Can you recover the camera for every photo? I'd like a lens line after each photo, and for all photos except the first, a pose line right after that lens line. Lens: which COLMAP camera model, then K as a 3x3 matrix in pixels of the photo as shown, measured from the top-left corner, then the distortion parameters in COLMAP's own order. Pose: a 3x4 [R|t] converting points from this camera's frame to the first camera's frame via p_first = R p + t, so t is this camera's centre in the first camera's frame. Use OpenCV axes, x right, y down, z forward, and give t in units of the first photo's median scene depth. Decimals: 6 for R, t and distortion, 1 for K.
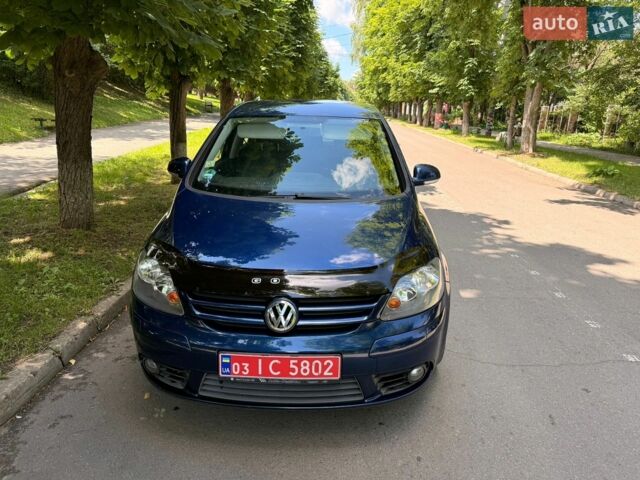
lens RADIAL K [[380.3, 0, 331.6], [0, 380.3, 239.6], [0, 0, 1]] dist [0.025825, -0.001063]
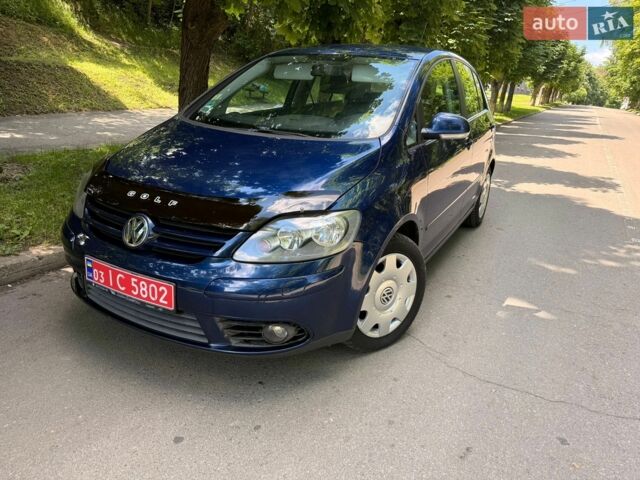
lens RADIAL K [[380.3, 0, 331.6], [0, 380.3, 239.6], [0, 0, 1]] dist [0.025825, -0.001063]
pose [[0.913258, 0.182363, -0.364285, 0.670151], [-0.160893, 0.982976, 0.088725, 0.056428], [0.374264, -0.022418, 0.927051, 0.296964]]
